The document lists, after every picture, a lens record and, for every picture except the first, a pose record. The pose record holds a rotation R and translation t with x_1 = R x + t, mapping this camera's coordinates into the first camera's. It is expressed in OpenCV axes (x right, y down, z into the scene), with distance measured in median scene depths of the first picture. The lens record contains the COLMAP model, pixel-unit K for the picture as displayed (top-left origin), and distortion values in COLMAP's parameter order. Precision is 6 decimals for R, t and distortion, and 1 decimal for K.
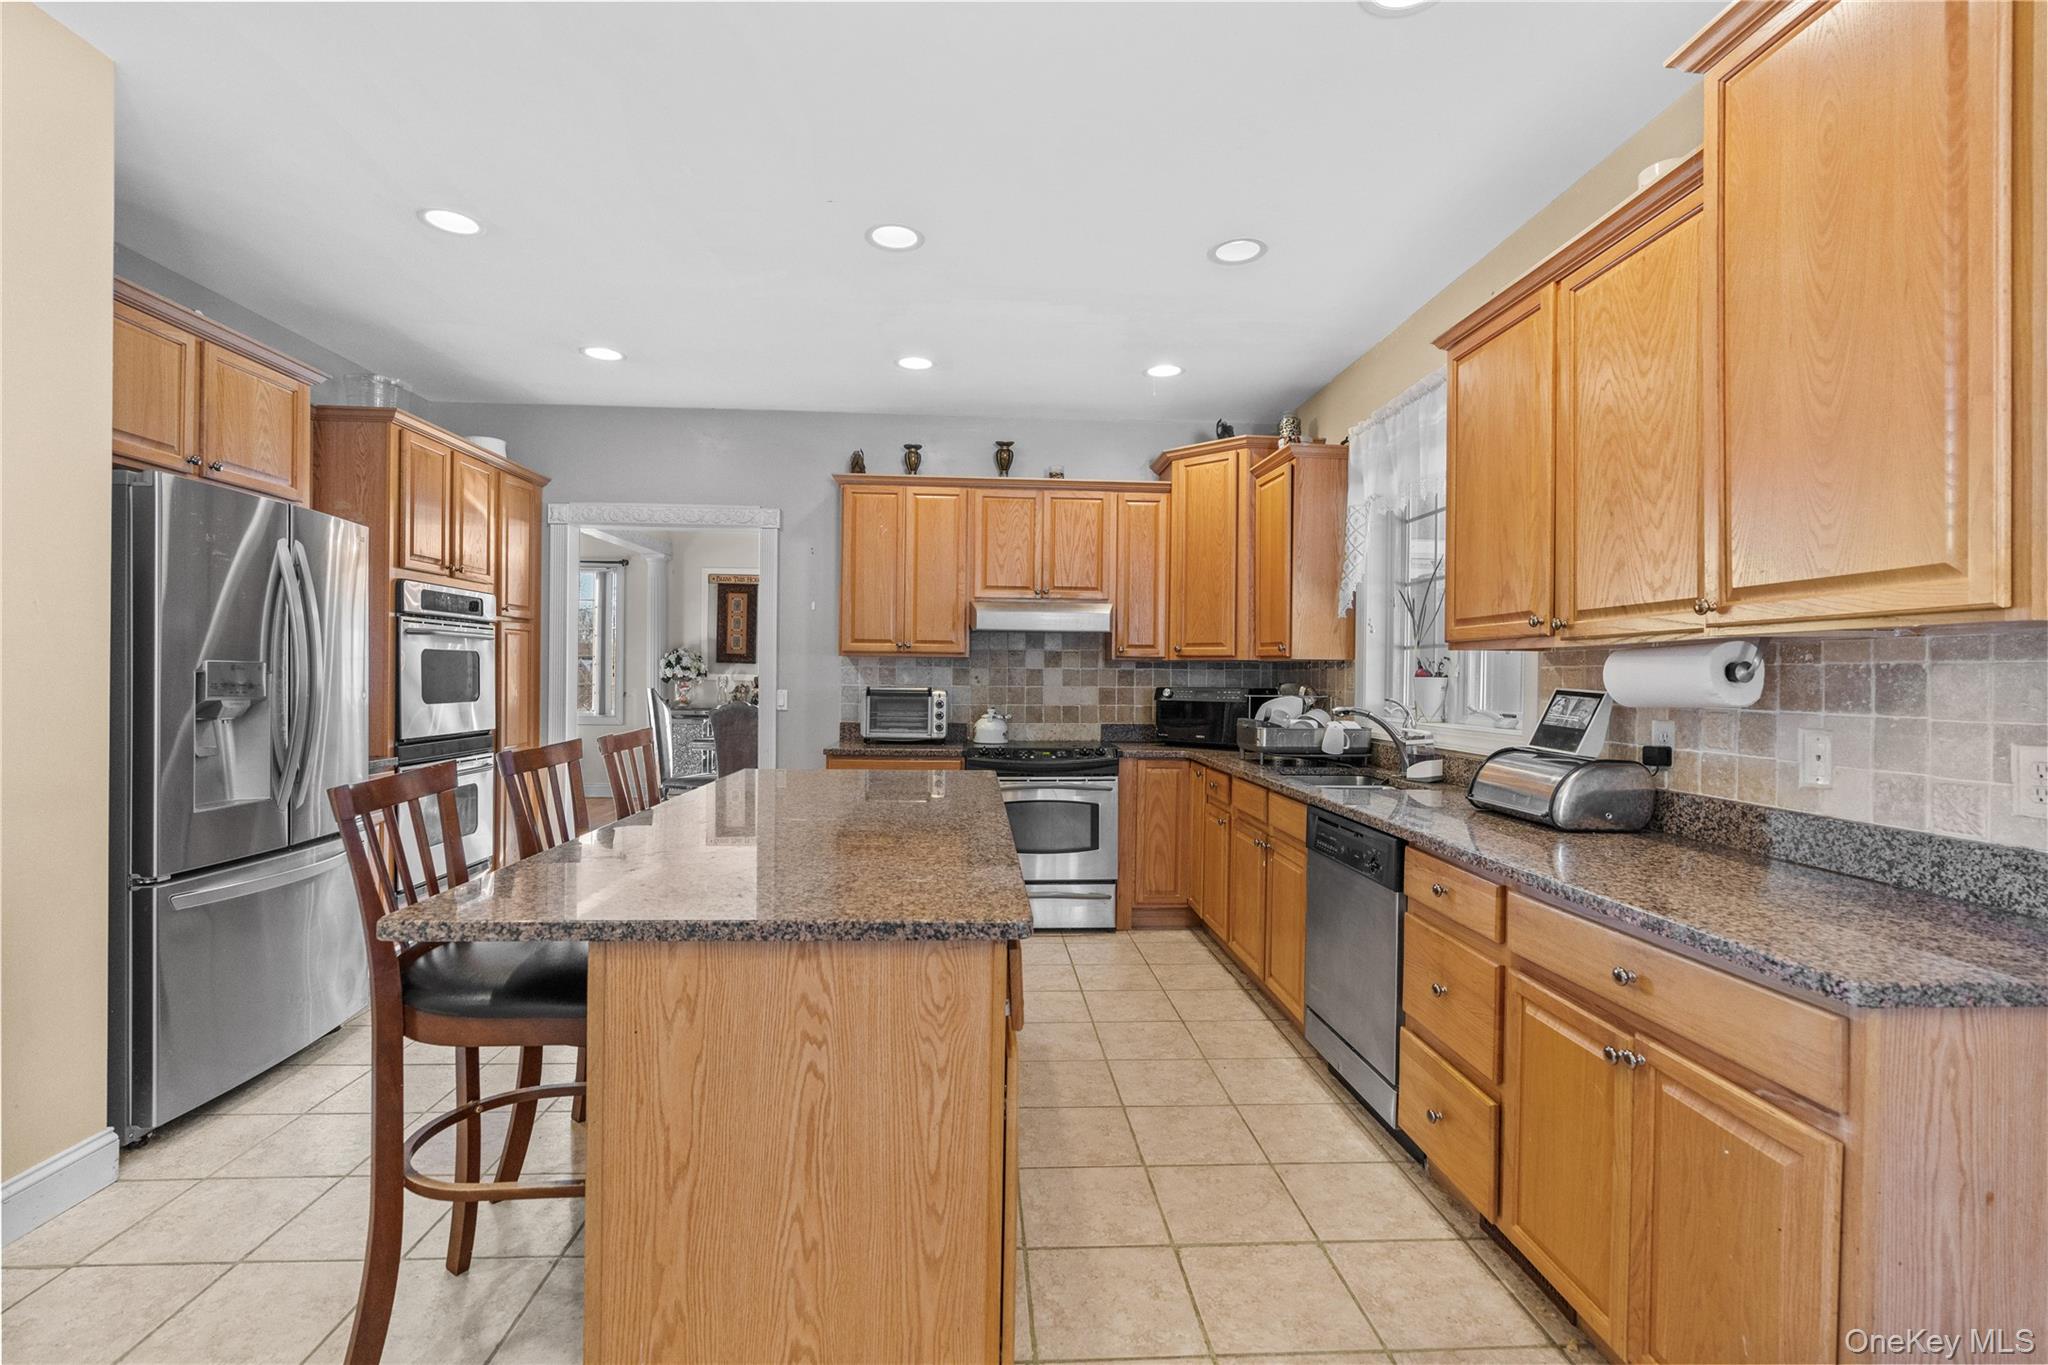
lens RADIAL K [[932.5, 0, 1024.0], [0, 932.5, 682.5], [0, 0, 1]] dist [-0.003388, 0.000236]
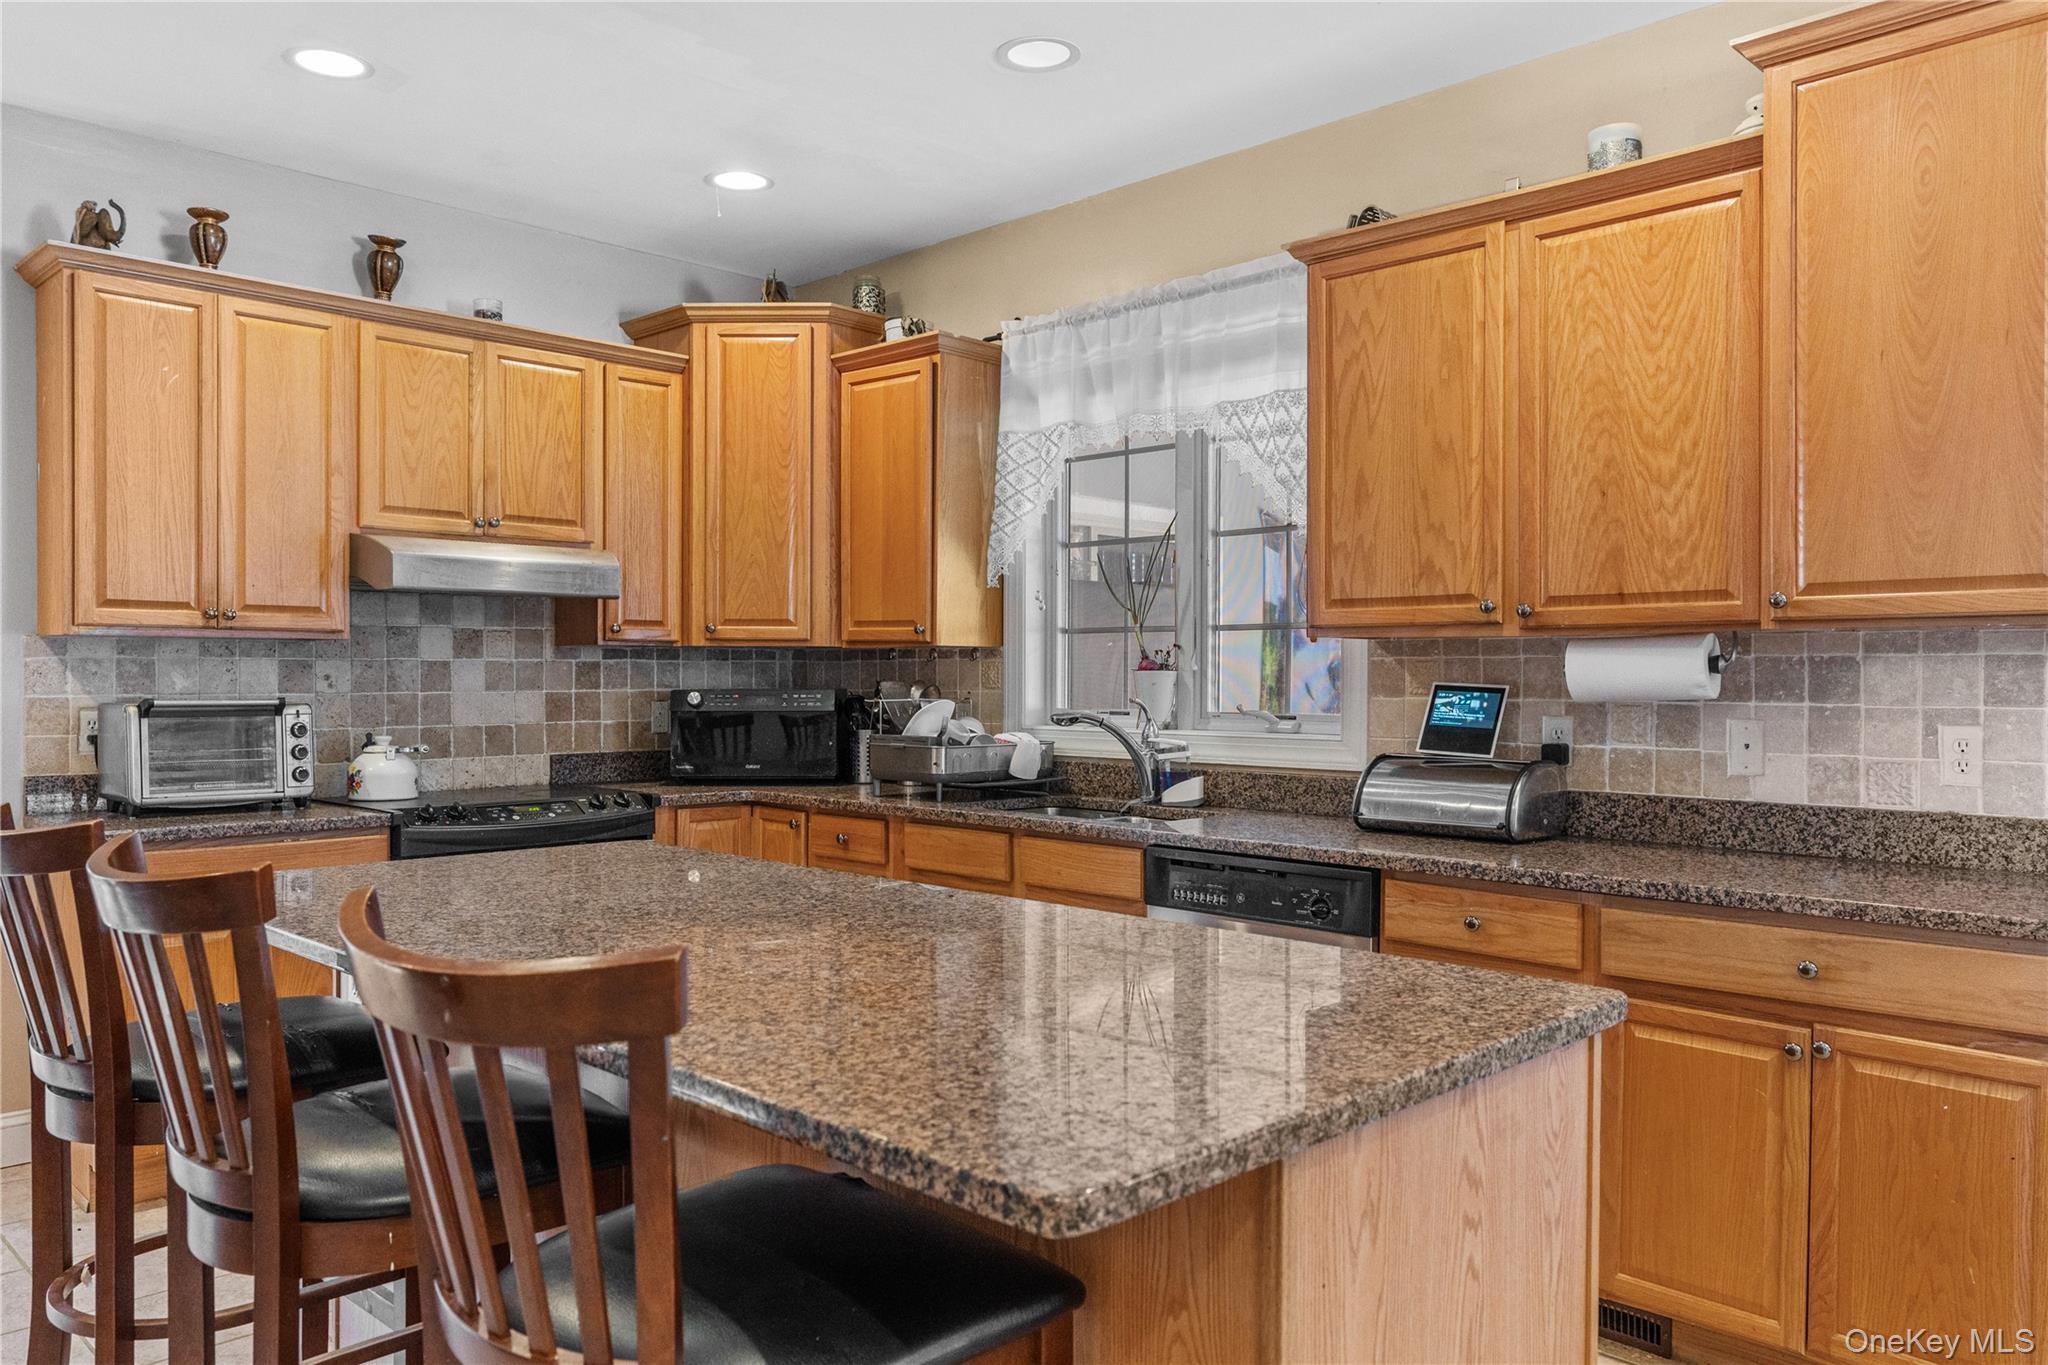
lens RADIAL K [[1479.2, 0, 1027.4], [0, 1479.2, 696.3], [0, 0, 1]] dist [0.001972, -0.000949]
pose [[0.742788, -0.018843, 0.669261, -0.521549], [0.010795, 0.999811, 0.016169, -0.006343], [-0.669439, -0.004786, 0.742851, 0.191662]]
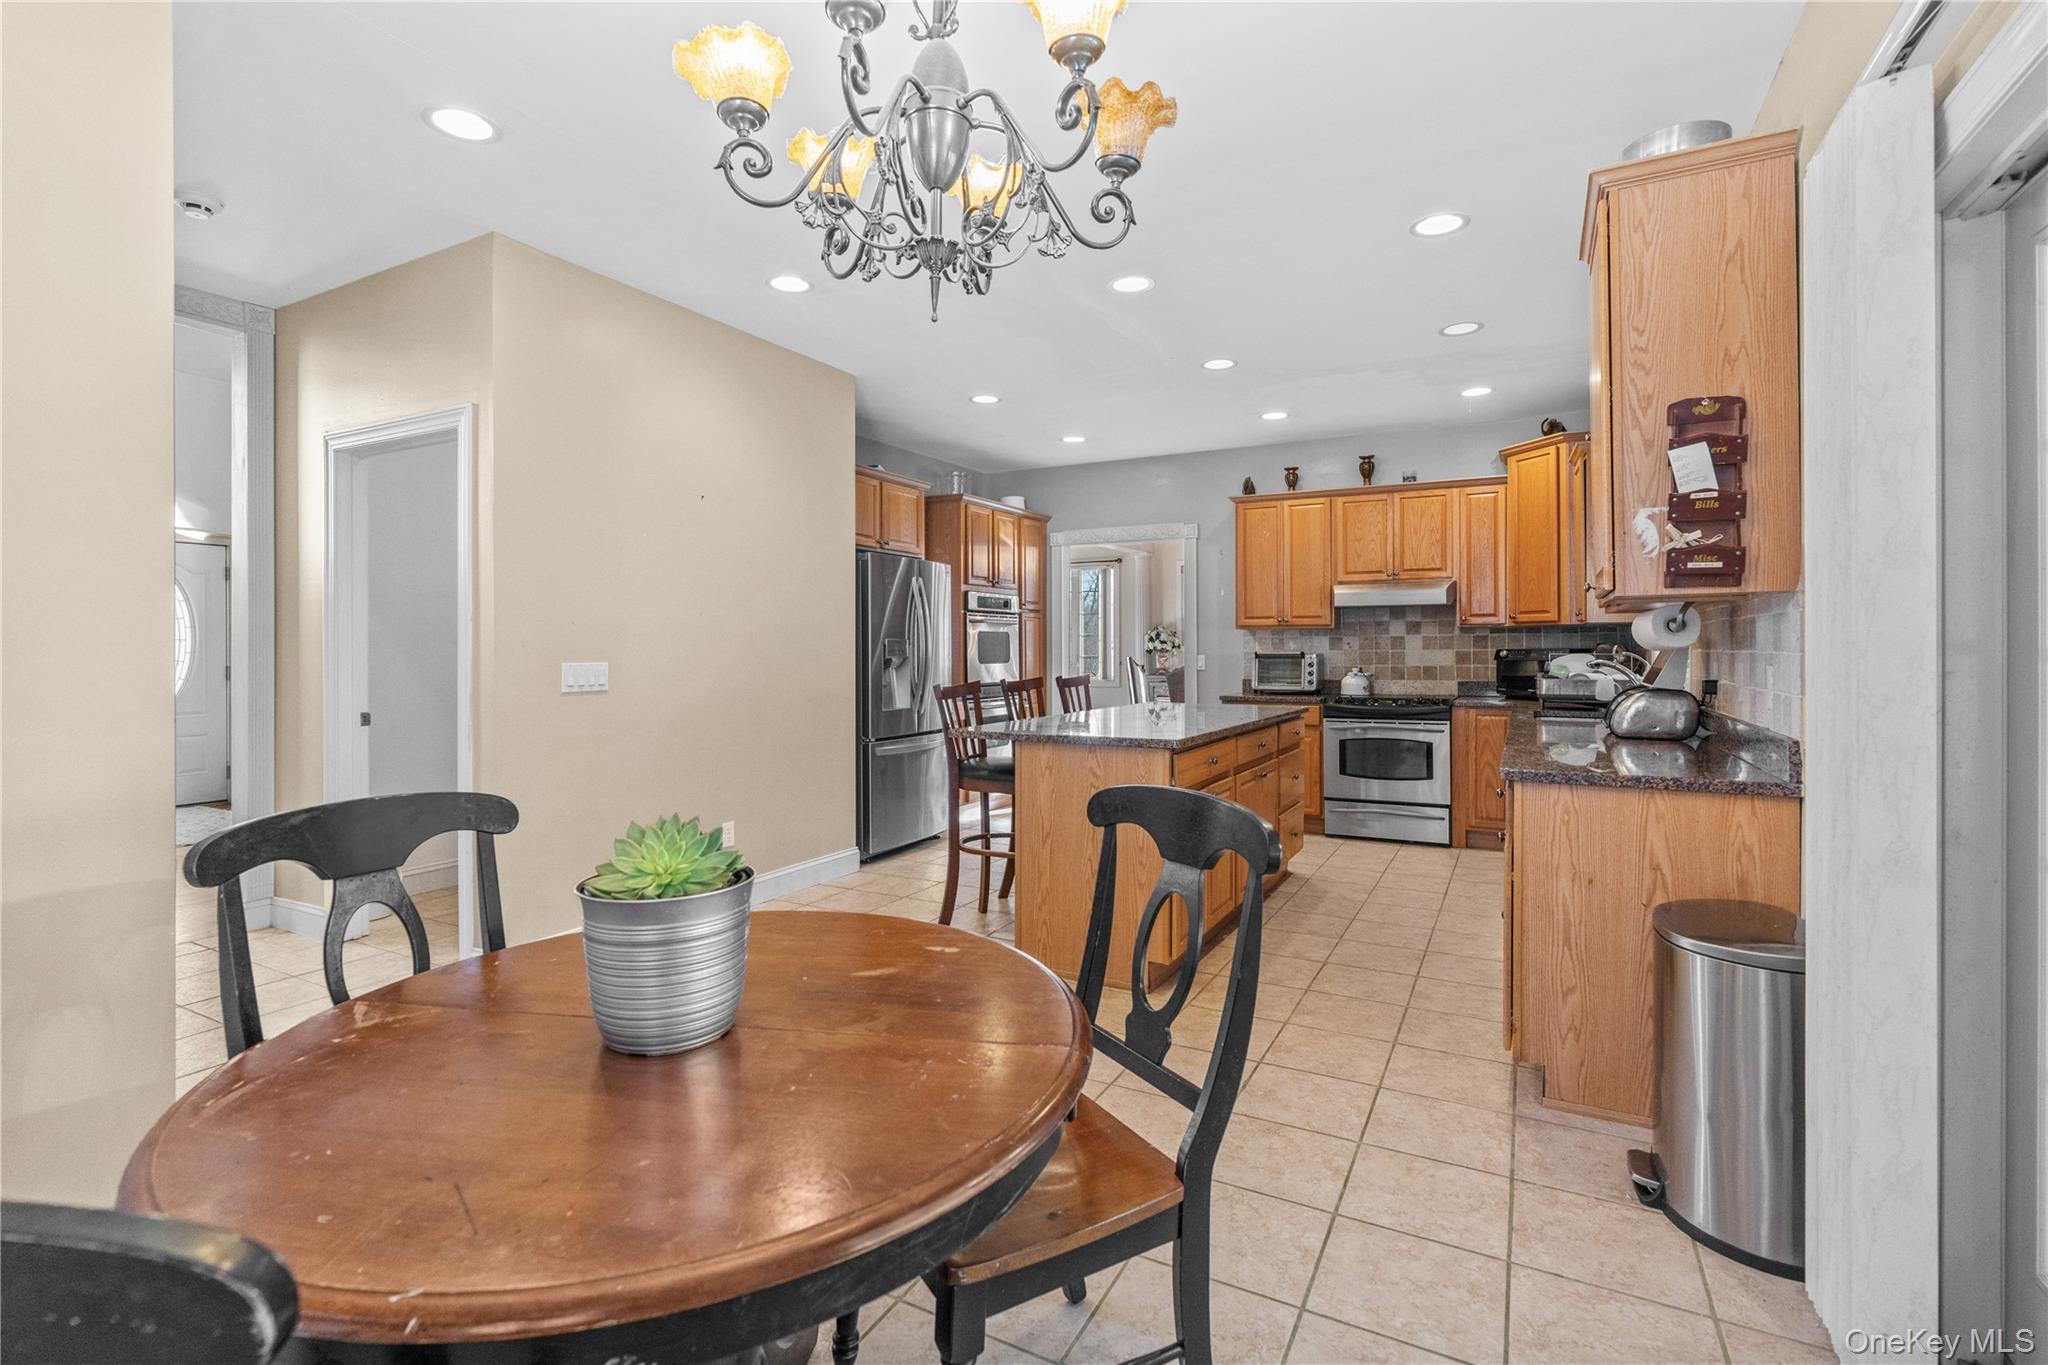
lens RADIAL K [[964.5, 0, 1025.8], [0, 964.5, 654.9], [0, 0, 1]] dist [-0.000507, 0.000010]
pose [[0.854392, -0.010820, -0.519517, 0.418039], [0.008765, 0.999941, -0.006411, 0.023432], [0.519555, 0.000924, 0.854436, -0.559639]]
